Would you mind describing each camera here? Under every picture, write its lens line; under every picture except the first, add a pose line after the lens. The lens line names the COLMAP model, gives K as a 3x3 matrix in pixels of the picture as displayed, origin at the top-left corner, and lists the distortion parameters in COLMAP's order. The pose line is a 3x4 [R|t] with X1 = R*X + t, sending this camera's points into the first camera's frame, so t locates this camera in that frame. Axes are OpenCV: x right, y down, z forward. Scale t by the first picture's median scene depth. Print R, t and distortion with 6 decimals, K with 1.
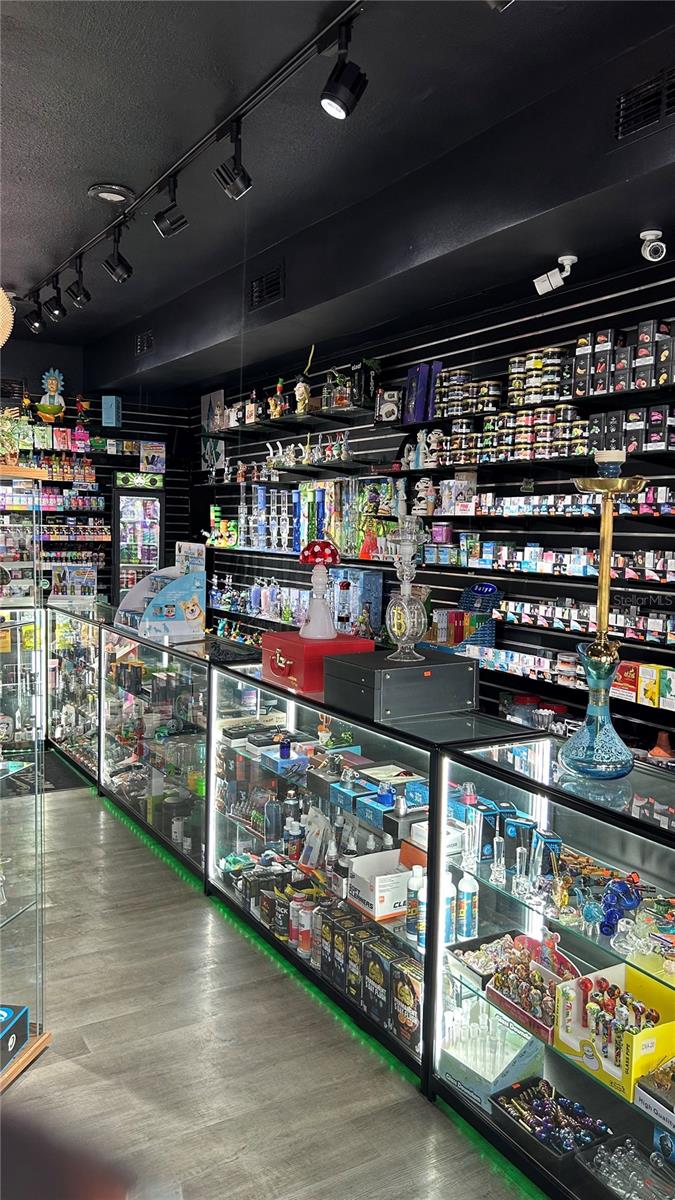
lens RADIAL K [[904.6, 0, 340.6], [0, 904.6, 605.7], [0, 0, 1]] dist [0.053024, -0.064425]
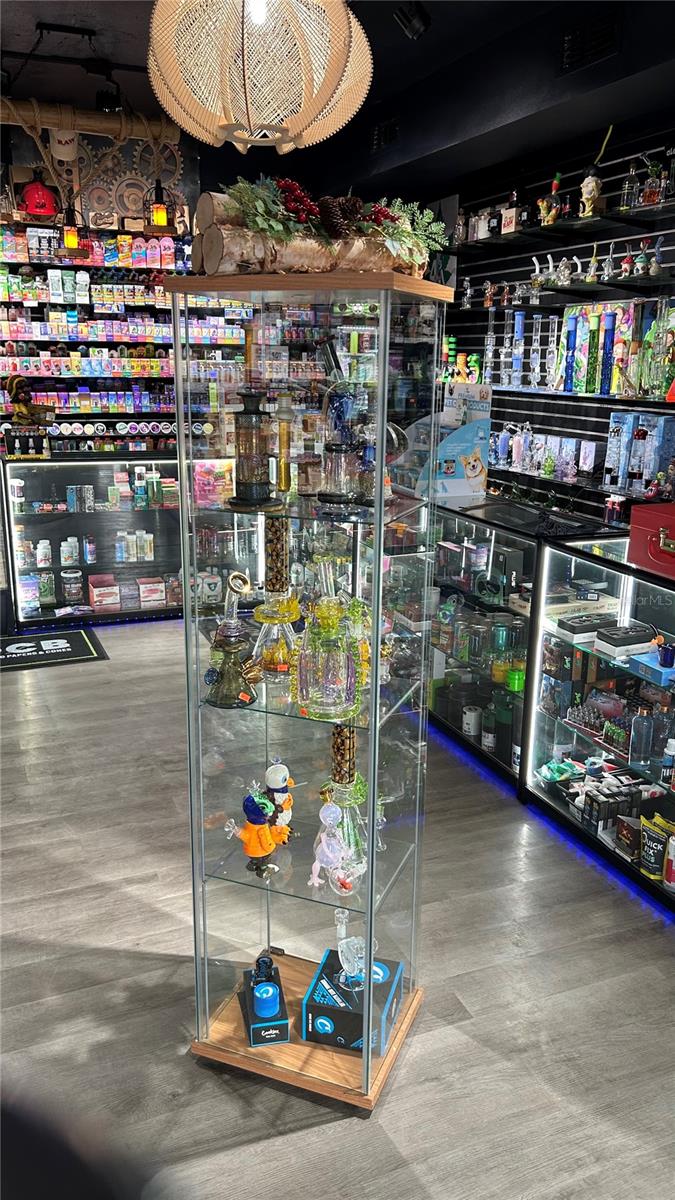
lens RADIAL K [[904.6, 0, 344.7], [0, 904.6, 608.4], [0, 0, 1]] dist [0.053024, -0.064425]
pose [[0.989571, 0.032375, -0.140361, -0.127367], [-0.006337, 0.983256, 0.182118, -0.014023], [0.143907, -0.179330, 0.973207, 0.105522]]
